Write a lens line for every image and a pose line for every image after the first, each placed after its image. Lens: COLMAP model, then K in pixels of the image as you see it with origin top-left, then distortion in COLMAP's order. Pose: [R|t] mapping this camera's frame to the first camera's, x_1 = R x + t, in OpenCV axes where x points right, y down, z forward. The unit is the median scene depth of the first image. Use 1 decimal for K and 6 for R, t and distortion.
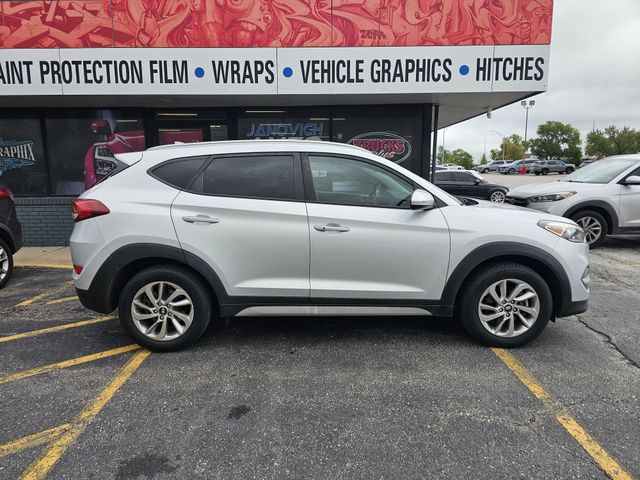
lens RADIAL K [[421.2, 0, 317.4], [0, 421.2, 241.1], [0, 0, 1]] dist [0.055104, -0.050062]
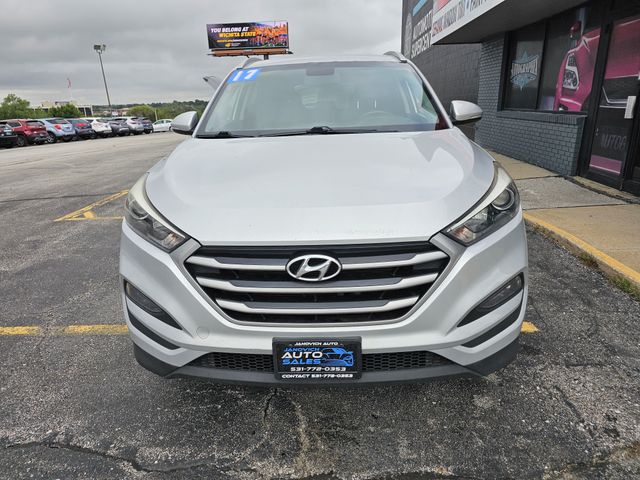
lens RADIAL K [[431.5, 0, 312.6], [0, 431.5, 238.4], [0, 0, 1]] dist [0.050838, -0.047041]
pose [[-0.065698, 0.309137, -0.948745, 0.609419], [-0.130646, 0.939950, 0.315318, -0.099975], [0.989250, 0.144666, -0.021365, 0.681219]]
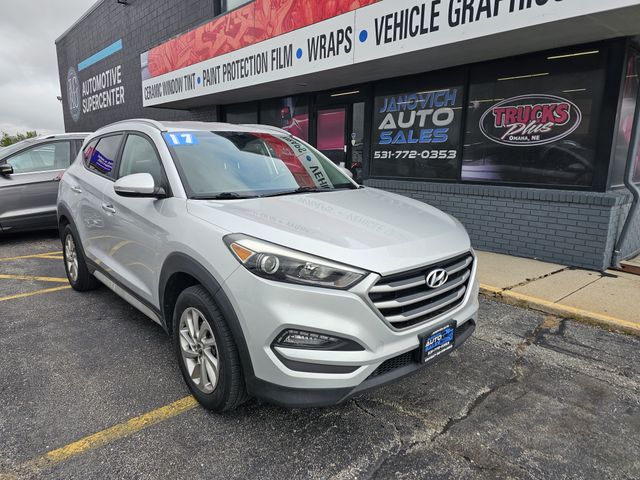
lens RADIAL K [[426.6, 0, 317.1], [0, 426.6, 236.8], [0, 0, 1]] dist [0.054426, -0.051161]
pose [[0.651935, 0.156200, -0.742012, 0.582665], [-0.131811, 0.987000, 0.091962, -0.062929], [0.746731, 0.037852, 0.664049, 0.363564]]
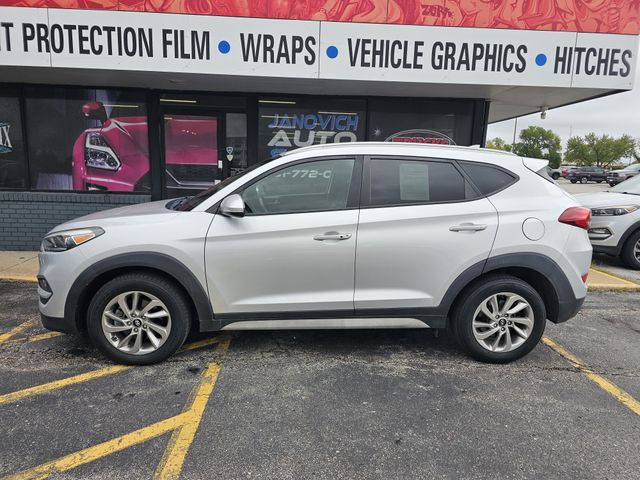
lens RADIAL K [[423.7, 0, 319.6], [0, 423.7, 245.1], [0, 0, 1]] dist [0.050251, -0.044861]
pose [[0.998366, 0.027440, 0.050120, -0.125576], [-0.028284, 0.999468, 0.016225, -0.036230], [-0.049648, -0.017616, 0.998611, 0.166679]]
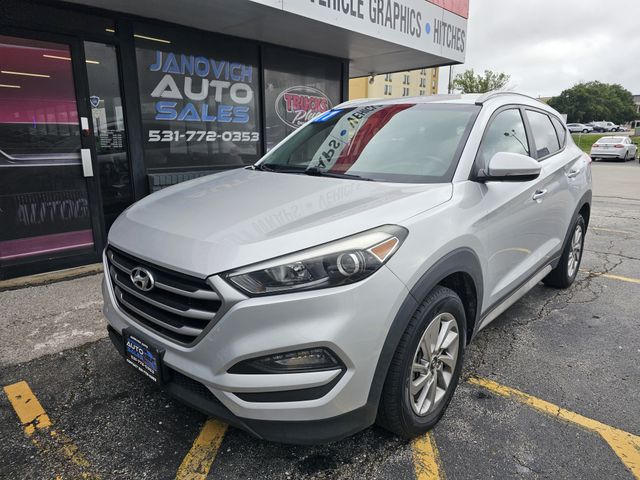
lens RADIAL K [[426.6, 0, 317.1], [0, 426.6, 236.8], [0, 0, 1]] dist [0.054426, -0.051161]
pose [[0.686223, -0.149451, 0.711872, -0.582153], [0.110414, 0.988726, 0.101139, -0.065756], [-0.718962, 0.009196, 0.694988, 0.512068]]
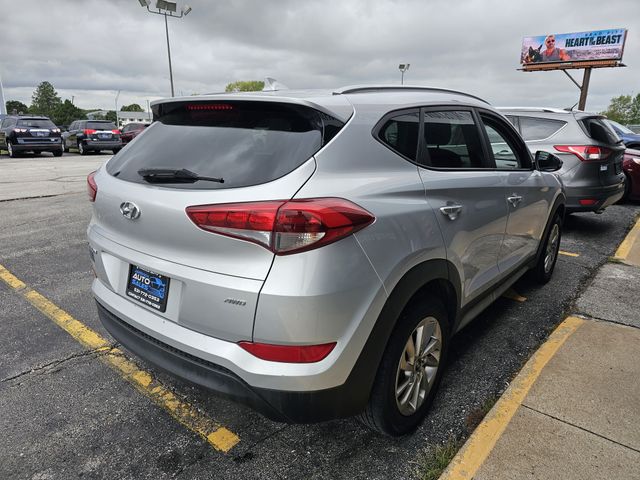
lens RADIAL K [[430.7, 0, 318.2], [0, 430.7, 240.4], [0, 0, 1]] dist [0.041207, -0.038140]
pose [[-0.654212, 0.203049, -0.728545, 0.399294], [-0.134336, 0.916774, 0.376138, -0.195606], [0.744285, 0.343944, -0.572488, 1.073179]]
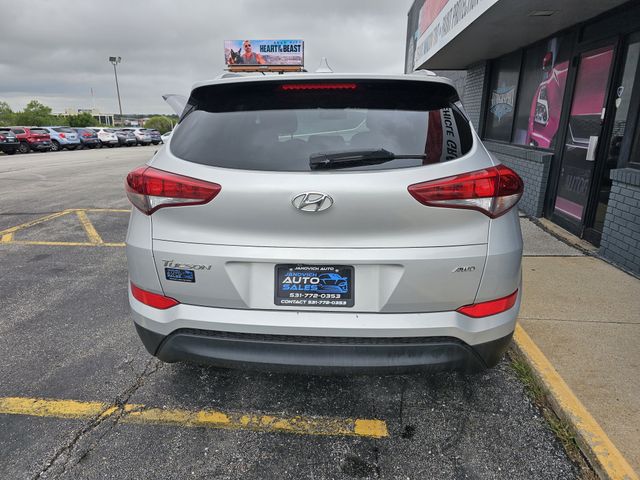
lens RADIAL K [[431.5, 0, 312.6], [0, 431.5, 238.4], [0, 0, 1]] dist [0.050838, -0.047041]
pose [[-0.103647, 0.271212, -0.956923, 0.514637], [-0.166938, 0.943713, 0.285549, -0.140565], [0.980504, 0.189343, -0.052538, 0.826017]]
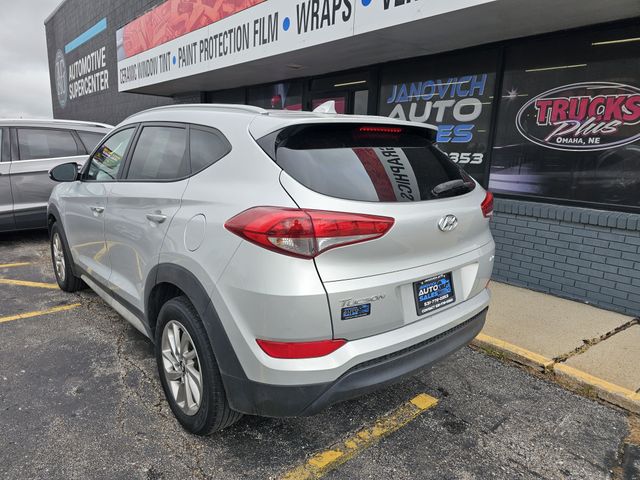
lens RADIAL K [[430.7, 0, 318.2], [0, 430.7, 240.4], [0, 0, 1]] dist [0.041207, -0.038140]
pose [[0.638913, 0.188494, -0.745828, 0.446139], [-0.160654, 0.980833, 0.110263, -0.096247], [0.752317, 0.049372, 0.656949, 0.527777]]
